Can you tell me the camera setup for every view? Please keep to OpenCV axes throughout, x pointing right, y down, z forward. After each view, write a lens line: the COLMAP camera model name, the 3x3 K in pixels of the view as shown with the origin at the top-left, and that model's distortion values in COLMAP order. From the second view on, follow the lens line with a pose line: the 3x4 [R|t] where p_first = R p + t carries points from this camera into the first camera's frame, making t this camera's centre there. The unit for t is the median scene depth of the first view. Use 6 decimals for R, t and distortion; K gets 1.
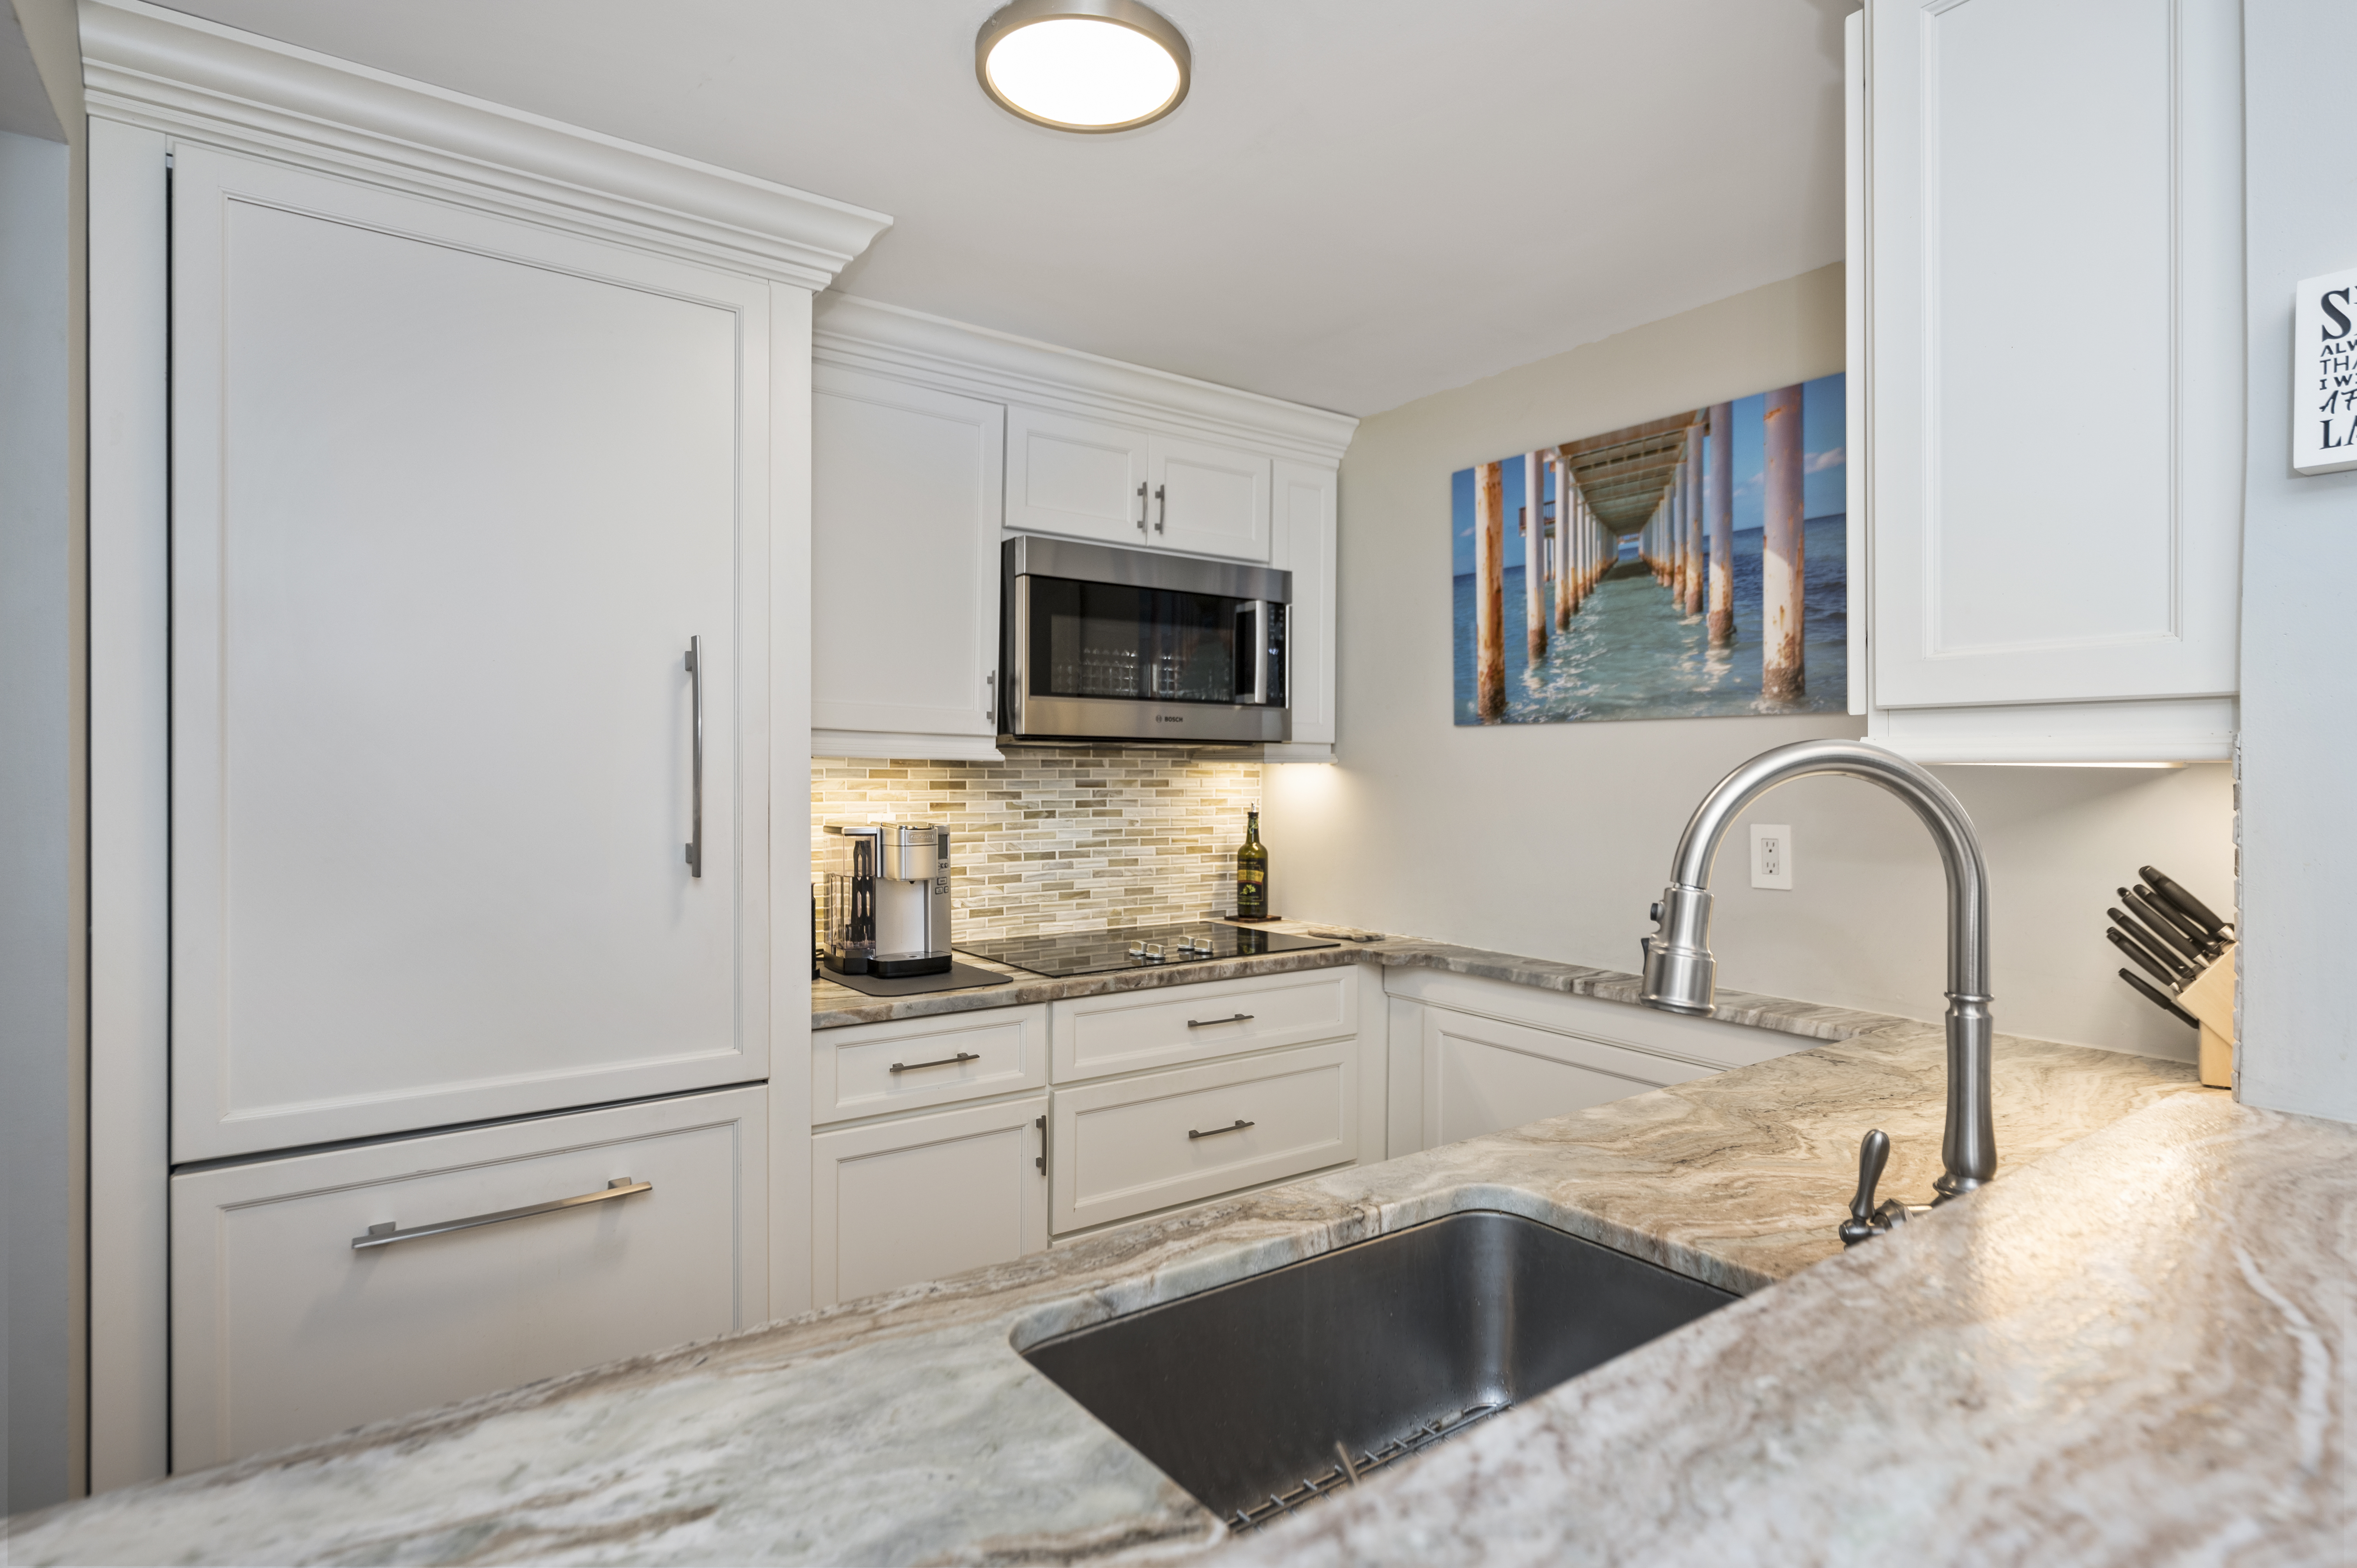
lens RADIAL K [[1222.1, 0, 1135.6], [0, 1222.1, 750.1], [0, 0, 1]] dist [-0.004402, 0.000698]
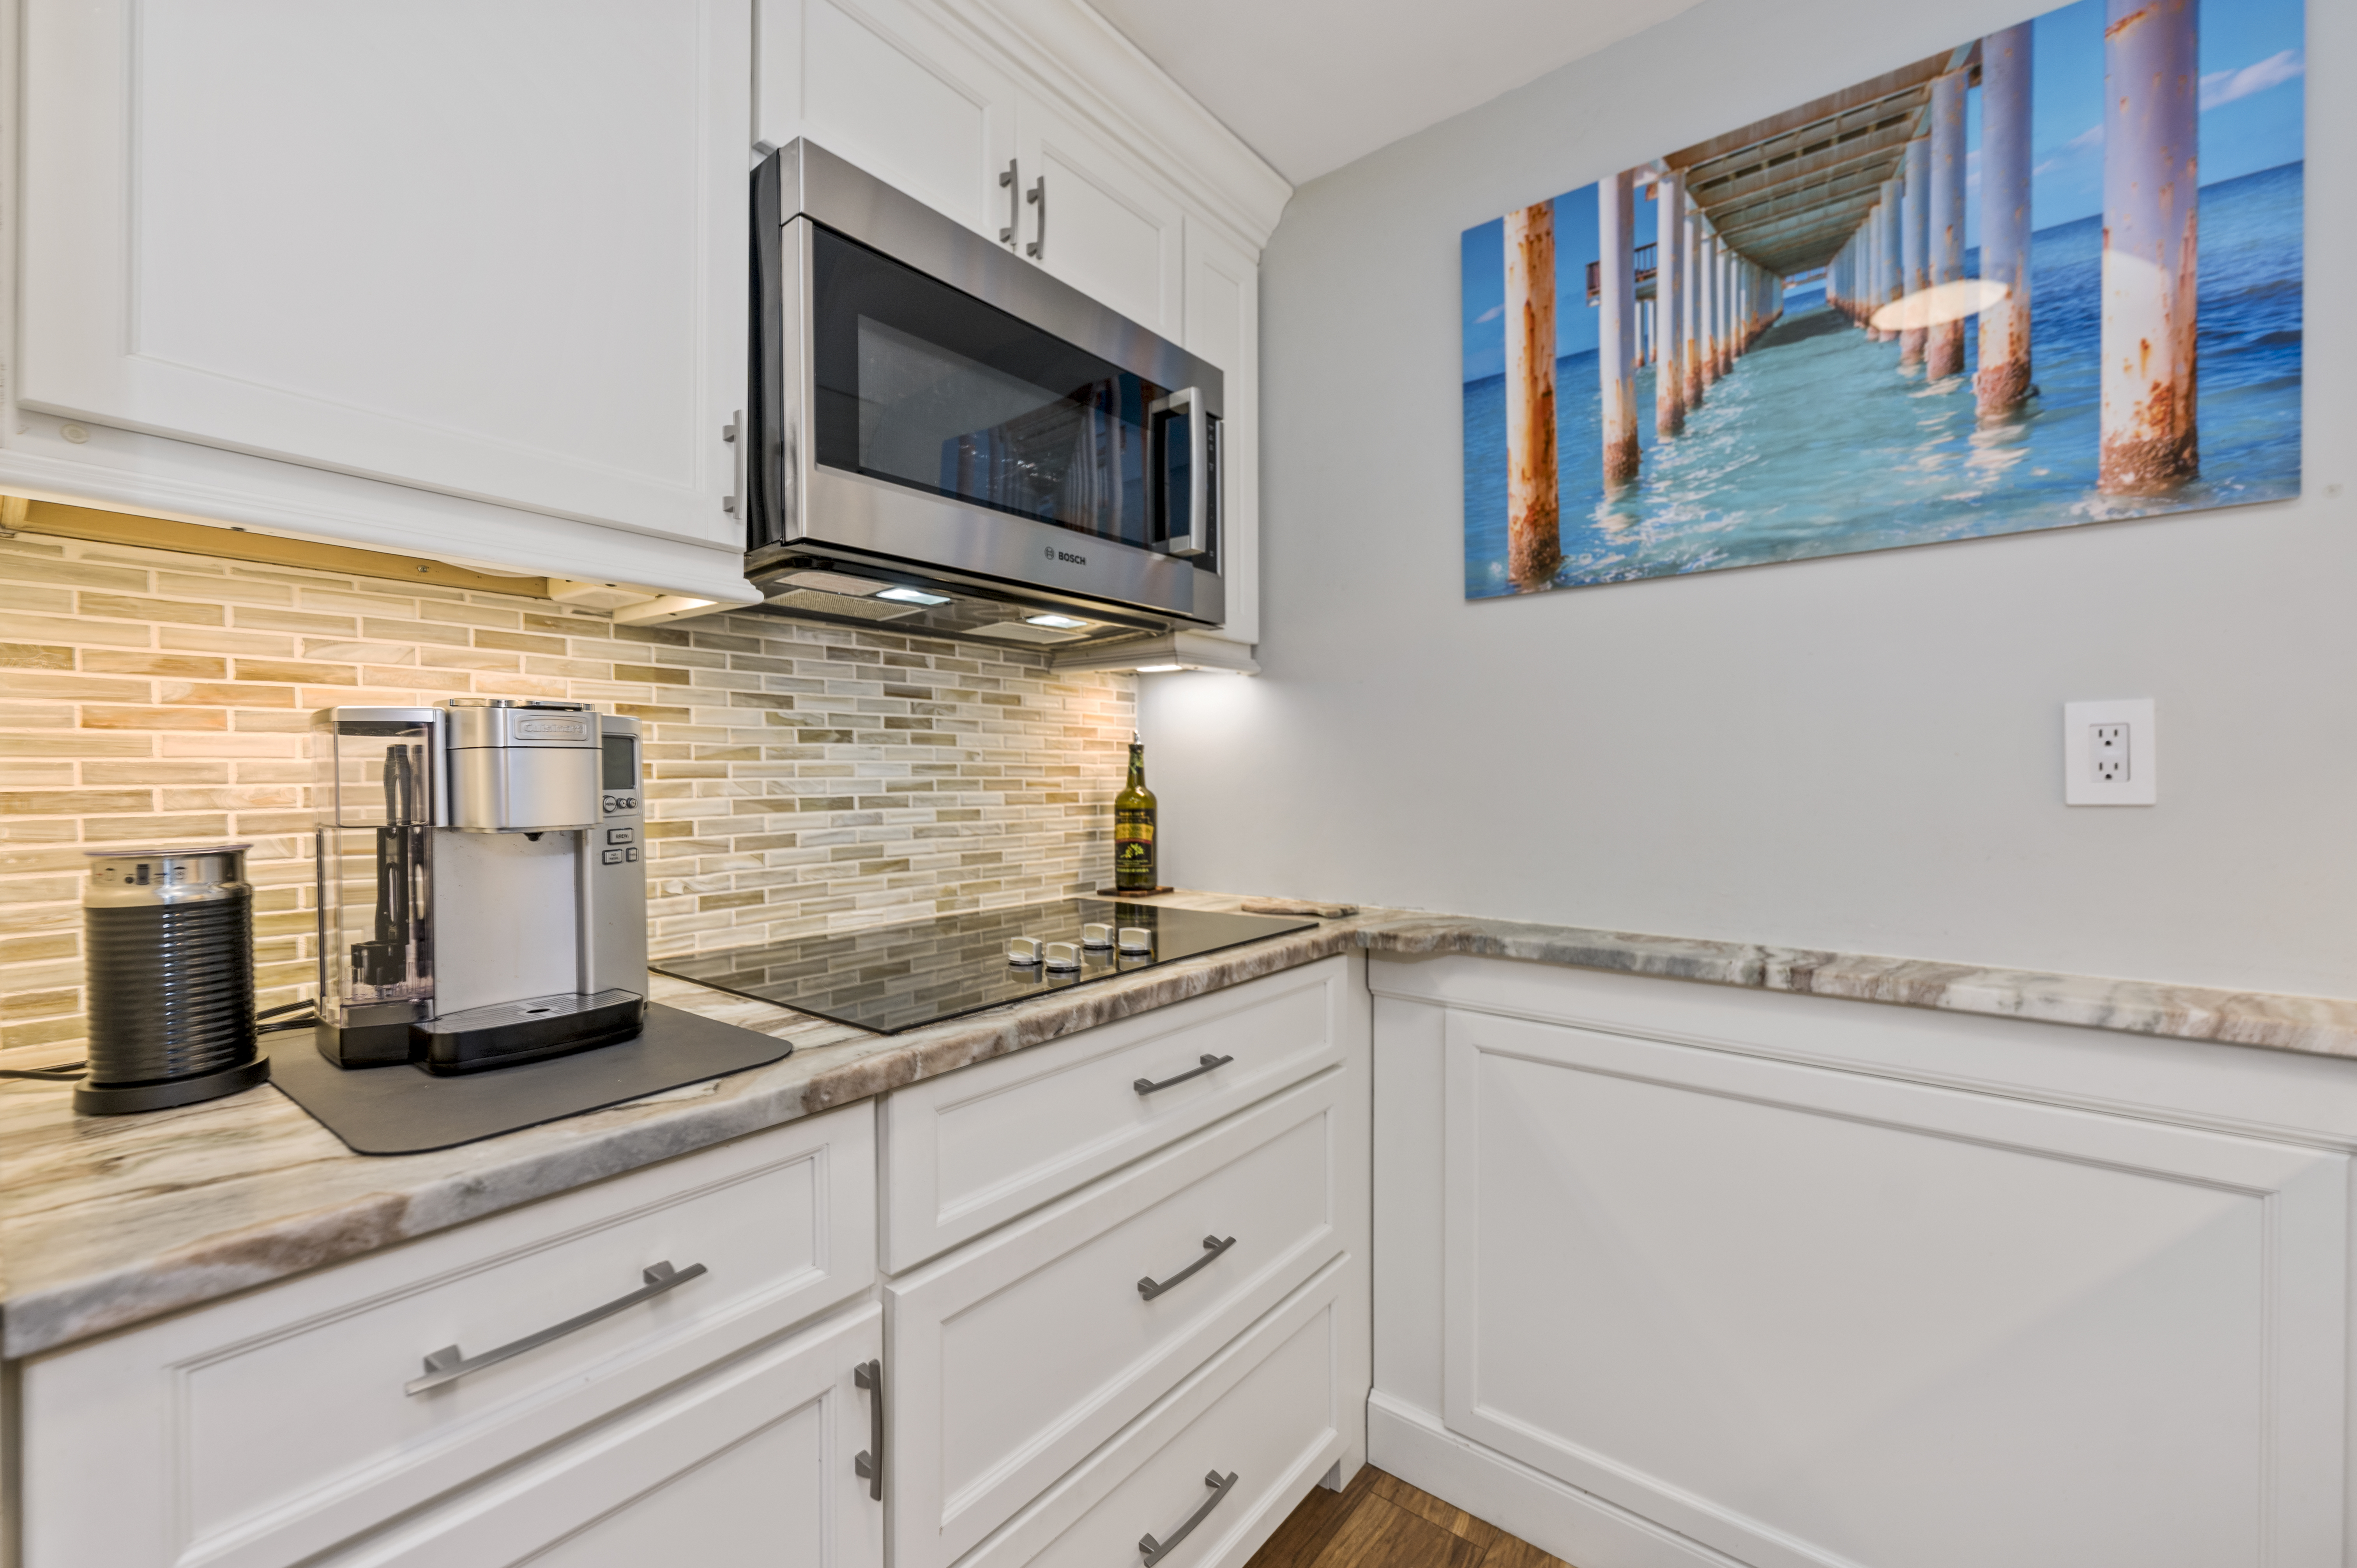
lens RADIAL K [[956.4, 0, 1171.2], [0, 956.4, 787.5], [0, 0, 1]] dist [0.001851, -0.001055]
pose [[0.955415, -0.009598, 0.295109, -0.064653], [0.001778, 0.999640, 0.026755, 0.077662], [-0.295259, -0.025038, 0.955089, 0.579022]]
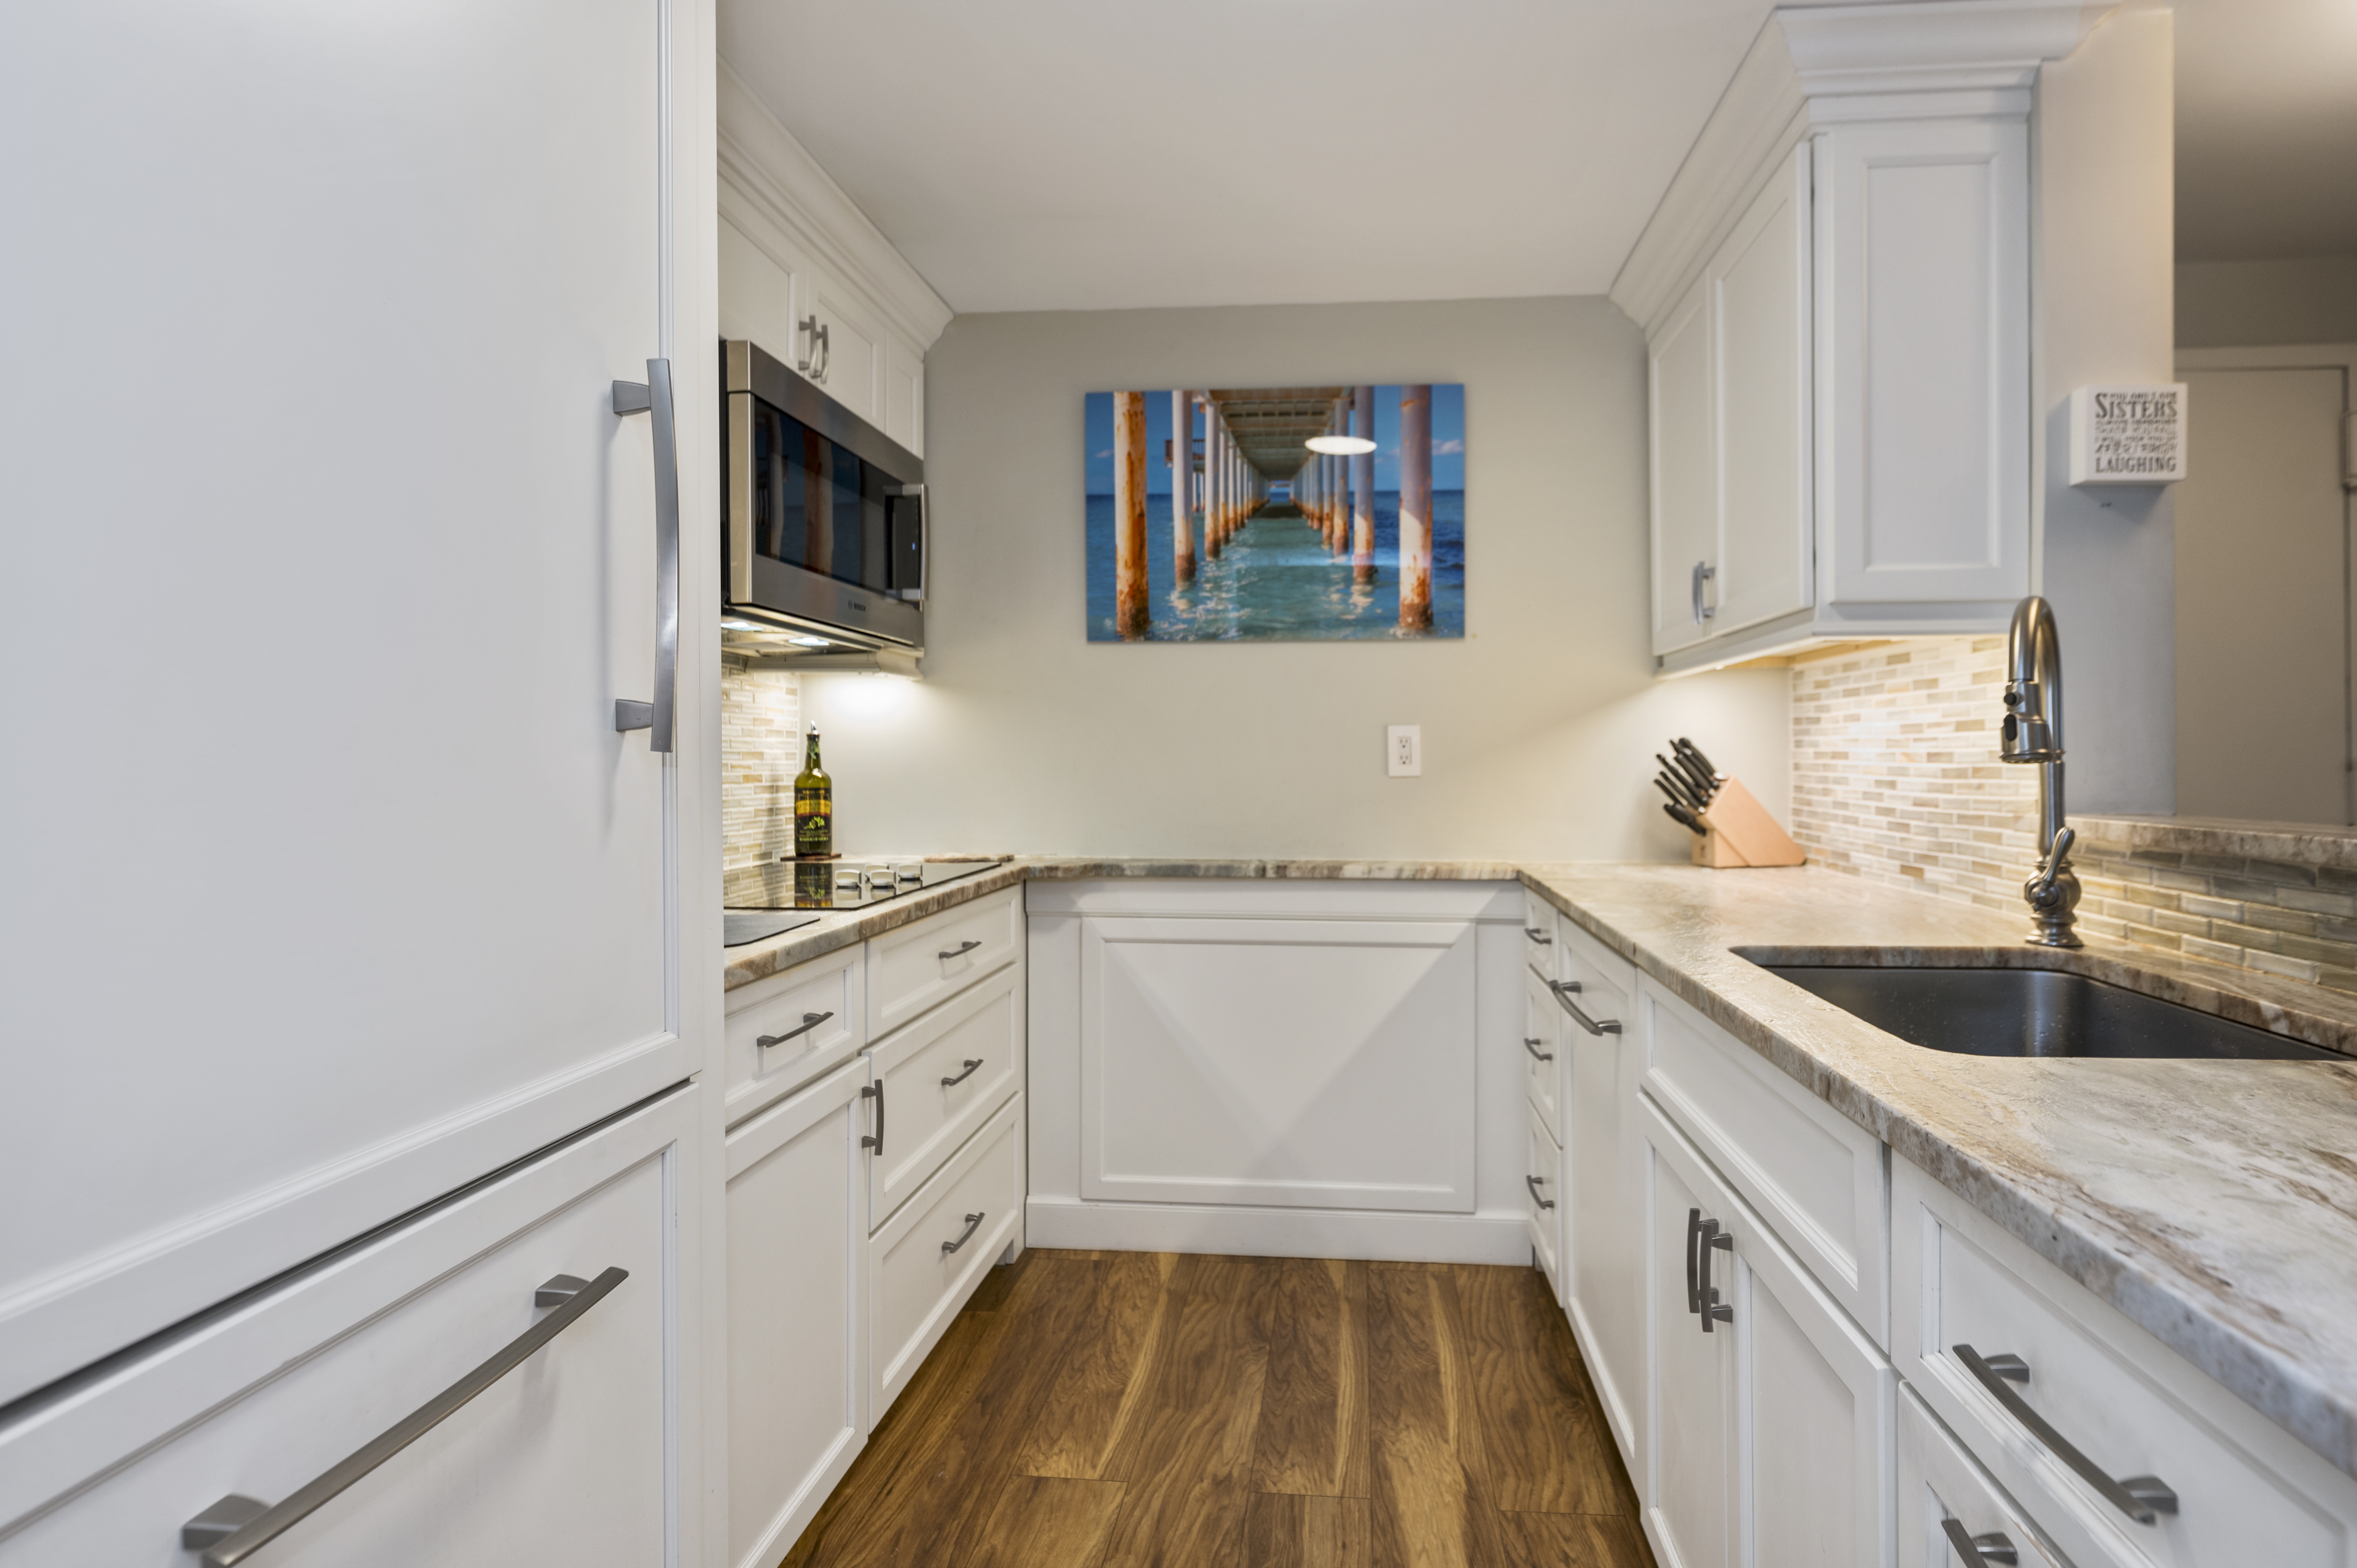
lens RADIAL K [[1205.0, 0, 1267.7], [0, 1205.0, 742.3], [0, 0, 1]] dist [-0.000325, 0.001189]
pose [[0.618475, 0.009933, 0.785742, -0.473643], [-0.010187, 0.999937, -0.004622, 0.072972], [-0.785739, -0.005146, 0.618537, 0.286492]]
